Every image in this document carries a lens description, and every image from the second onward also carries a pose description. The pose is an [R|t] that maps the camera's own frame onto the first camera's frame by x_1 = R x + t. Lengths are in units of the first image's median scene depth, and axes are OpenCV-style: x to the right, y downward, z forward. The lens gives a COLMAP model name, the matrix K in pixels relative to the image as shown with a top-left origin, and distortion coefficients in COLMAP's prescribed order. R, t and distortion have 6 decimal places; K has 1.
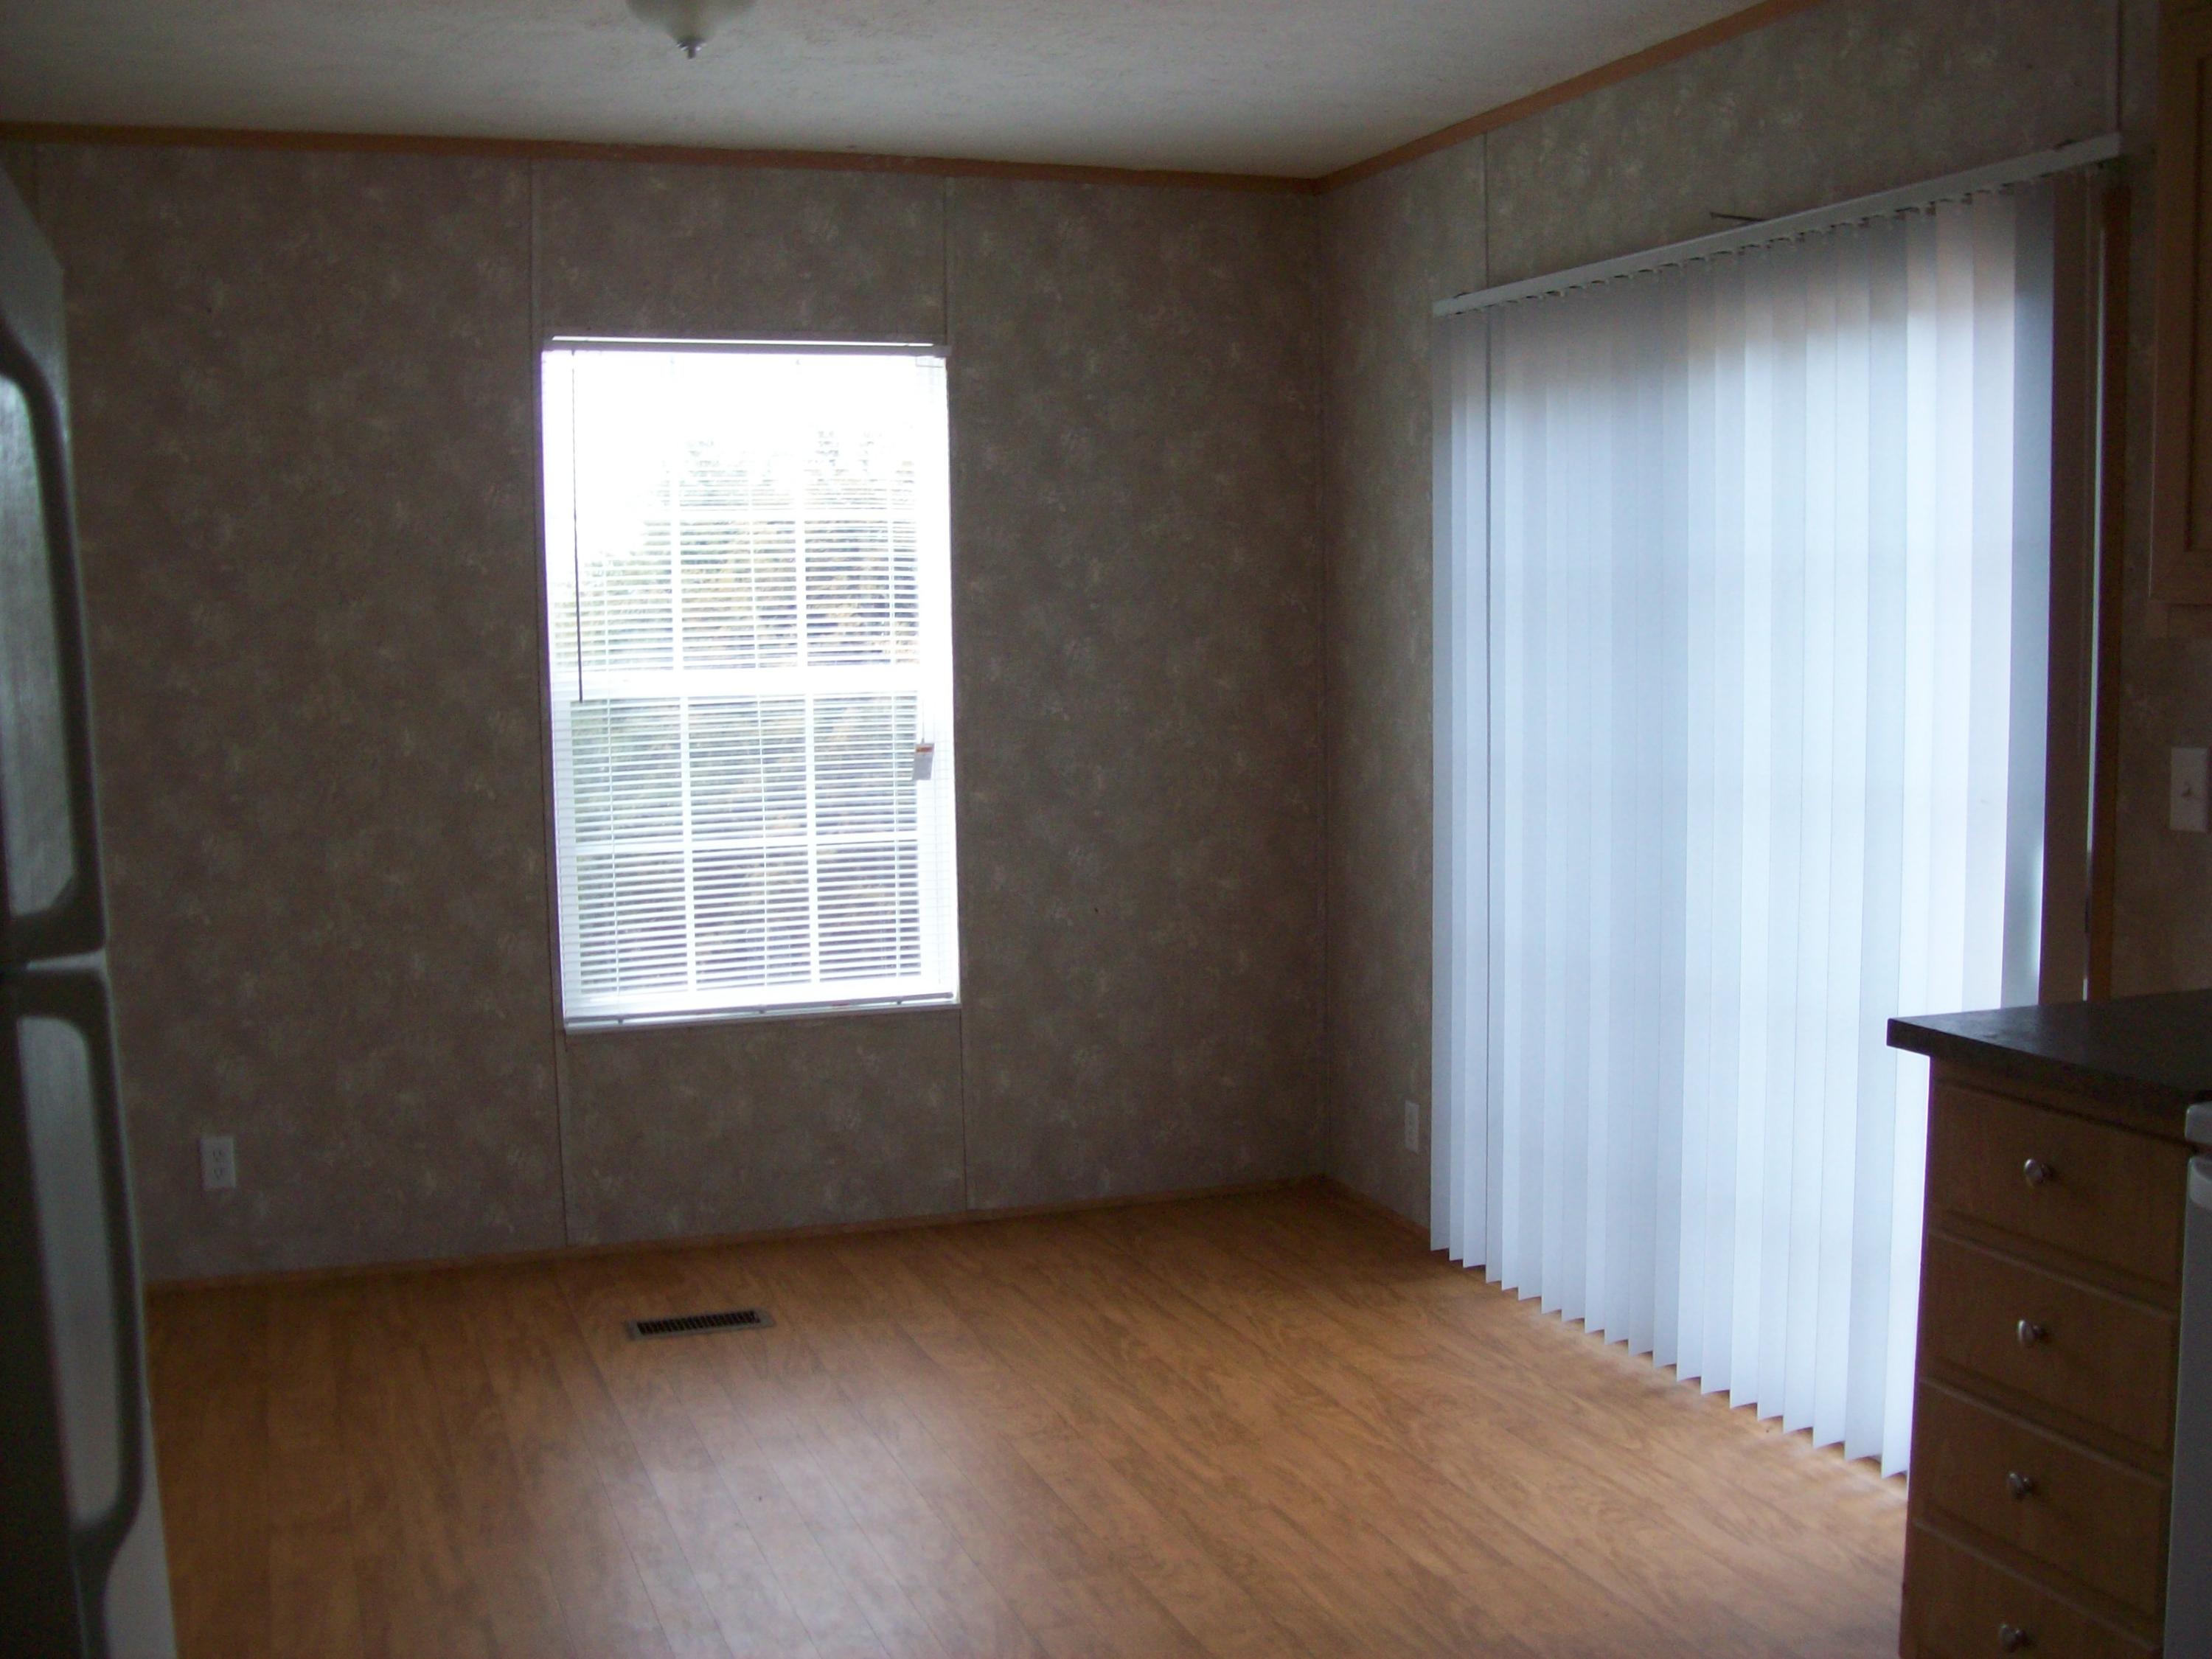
lens RADIAL K [[2368.7, 0, 1128.8], [0, 2368.7, 877.3], [0, 0, 1]] dist [-0.182795, 0.150168]
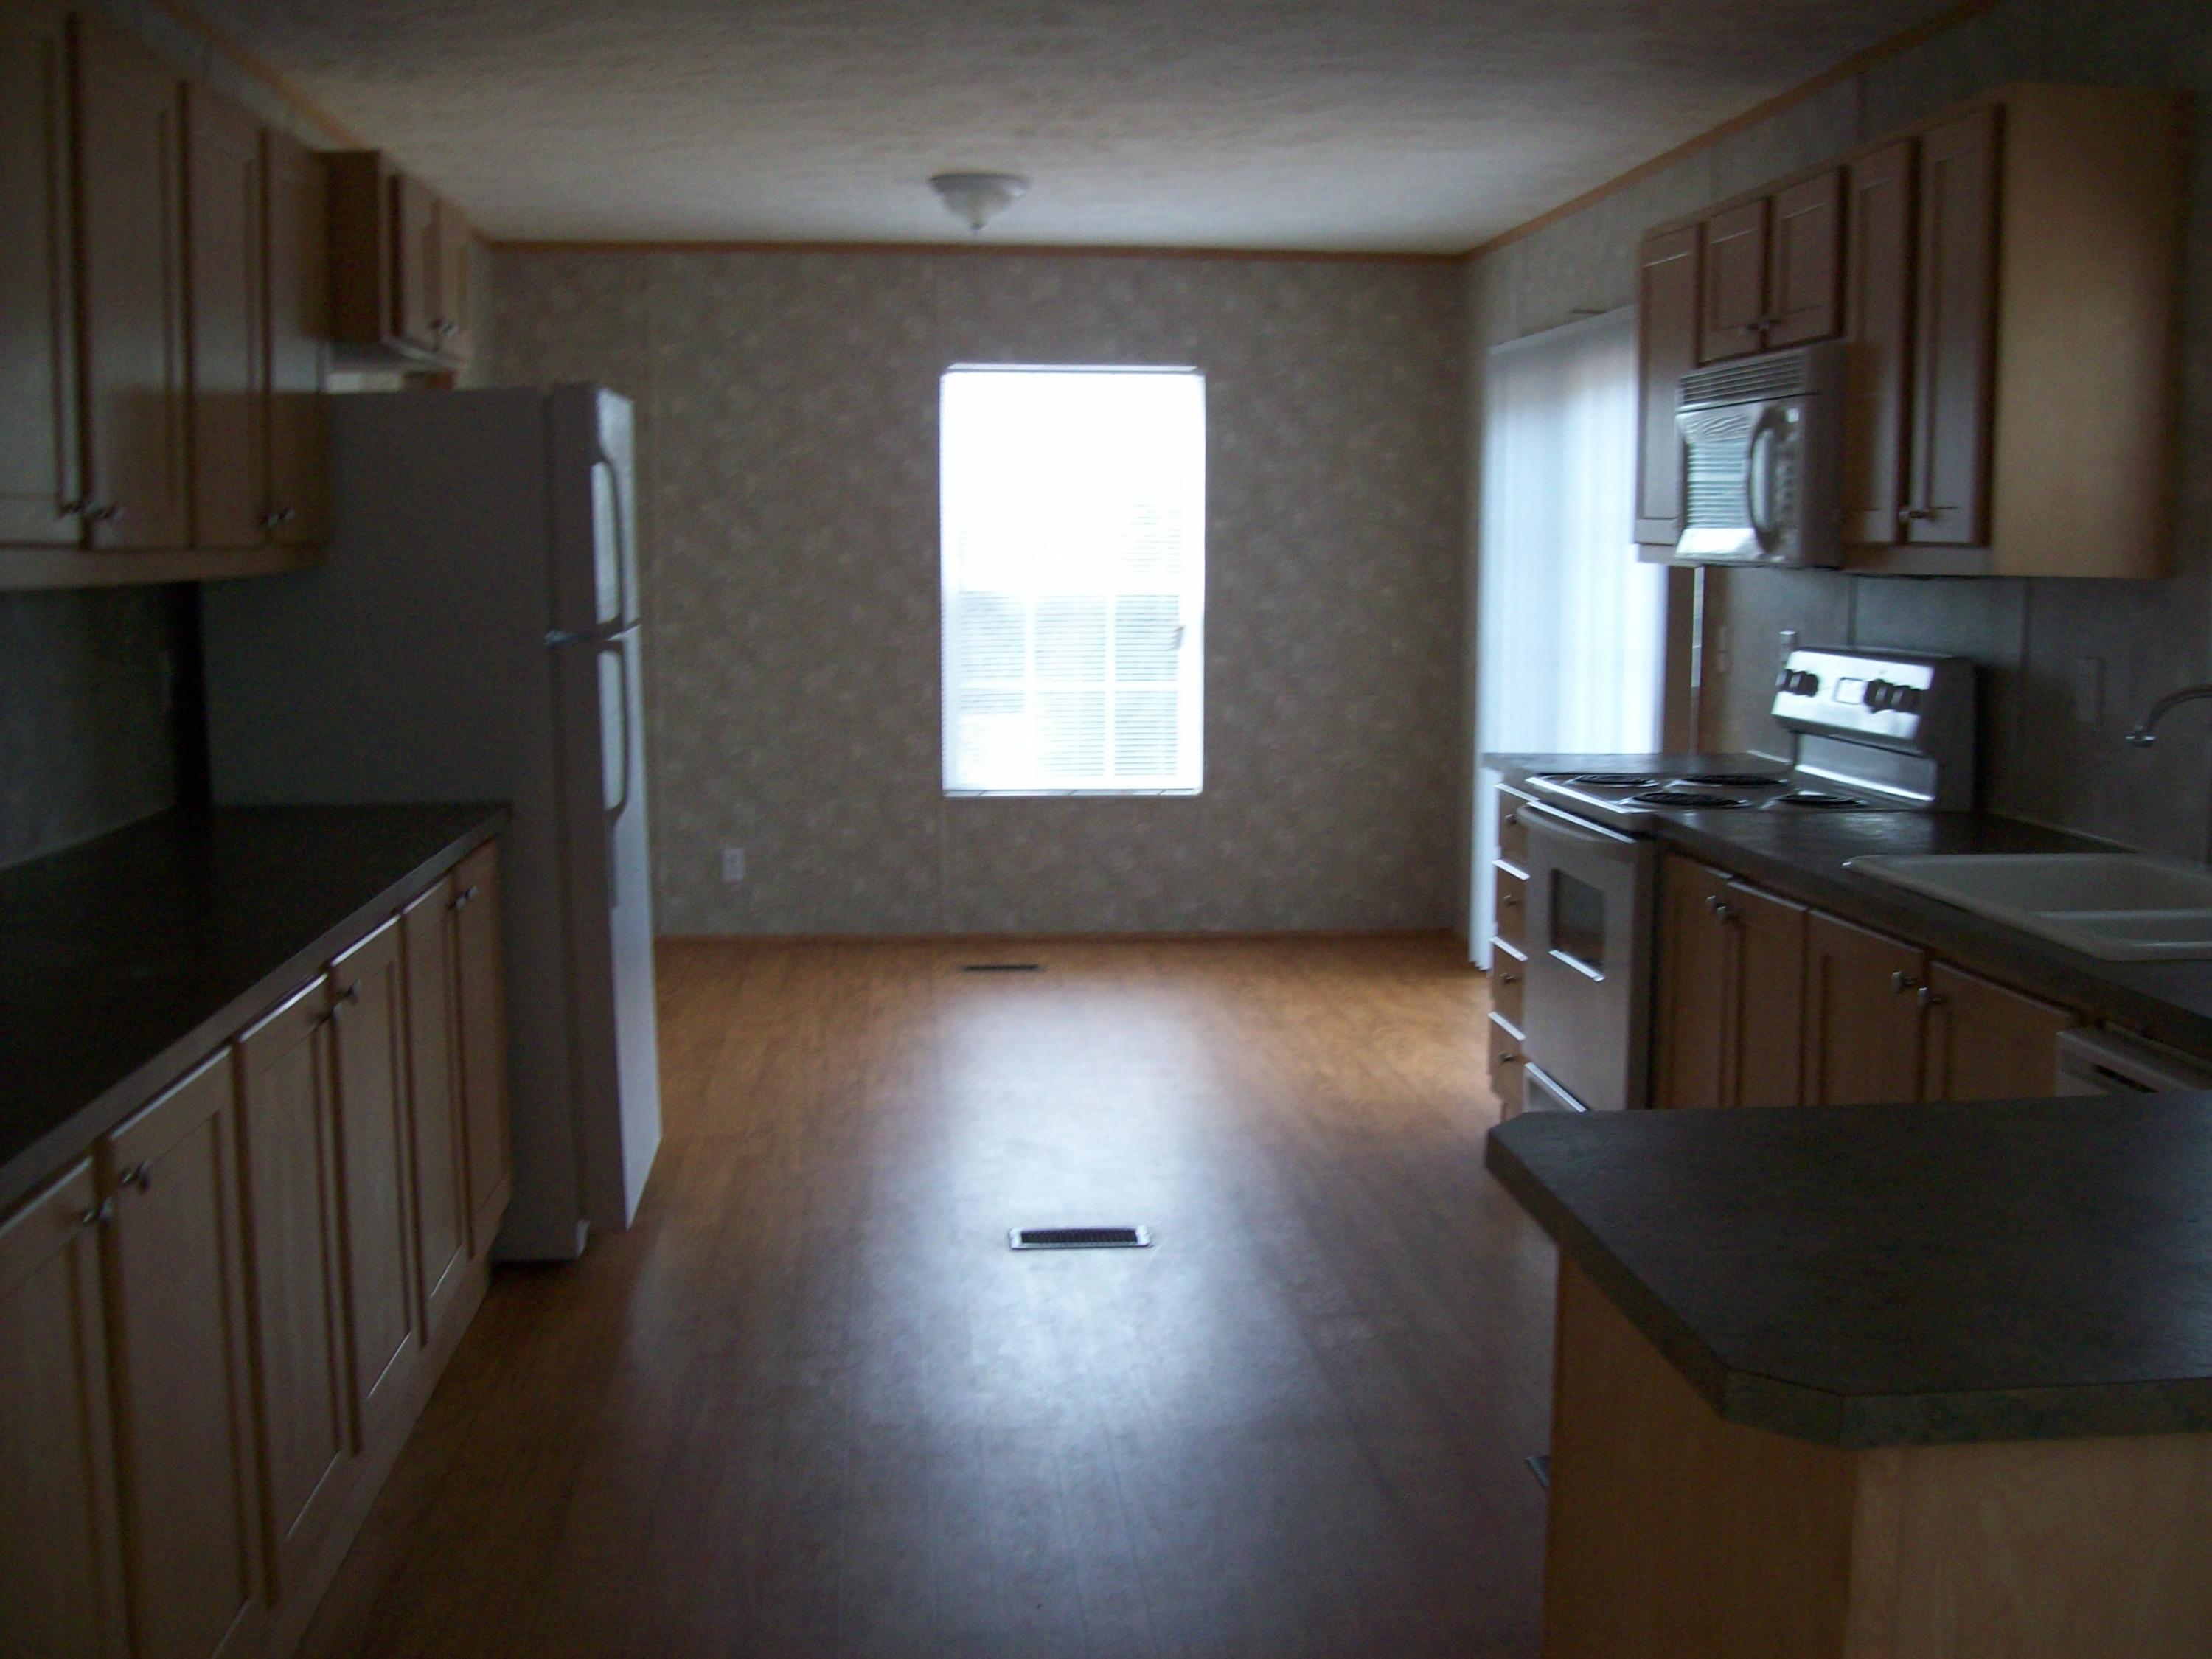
lens RADIAL K [[2368.7, 0, 1128.8], [0, 2368.7, 877.3], [0, 0, 1]] dist [-0.182795, 0.150168]
pose [[0.967682, 0.051774, -0.246801, 0.285223], [-0.044190, 0.998368, 0.036176, 0.056829], [0.248271, -0.024101, 0.968391, -0.542848]]
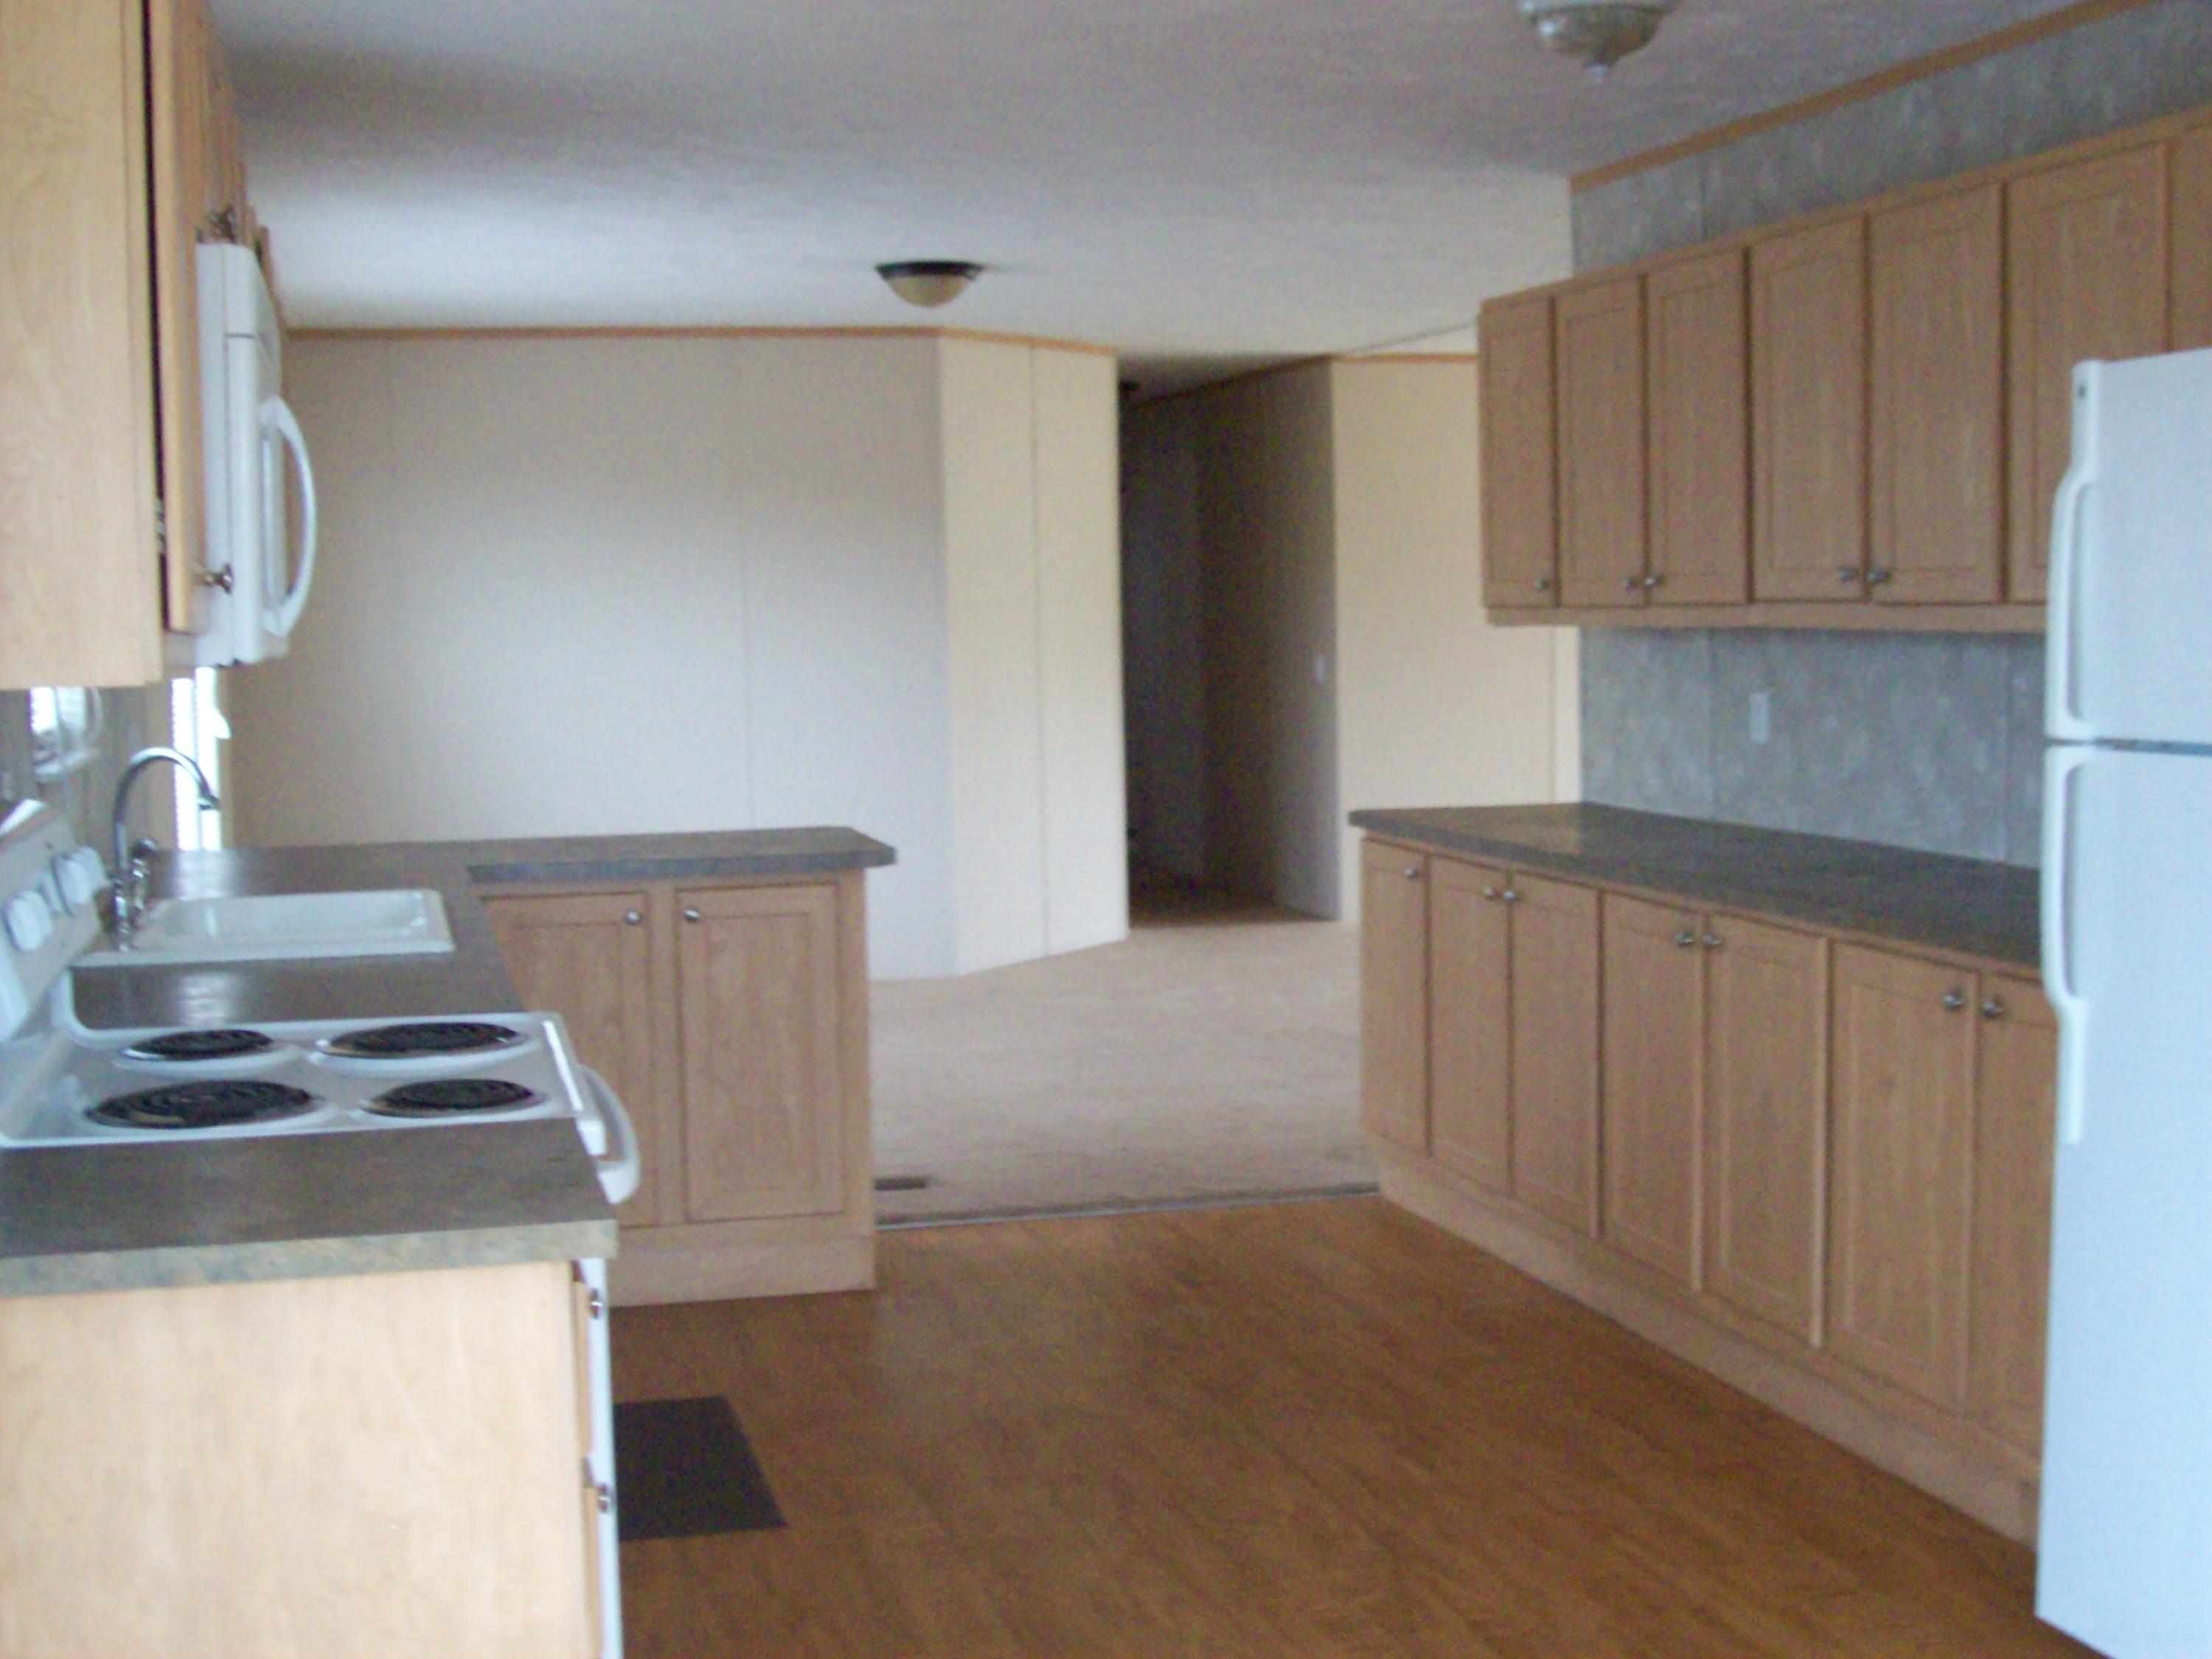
lens RADIAL K [[2907.0, 0, 1106.0], [0, 2907.0, 829.5], [0, 0, 1]] dist [-0.025964, -0.496026]
pose [[-0.994590, 0.014435, 0.102867, 0.053630], [0.033238, 0.982457, 0.183504, -0.106535], [-0.098414, 0.185930, -0.977622, 0.951279]]
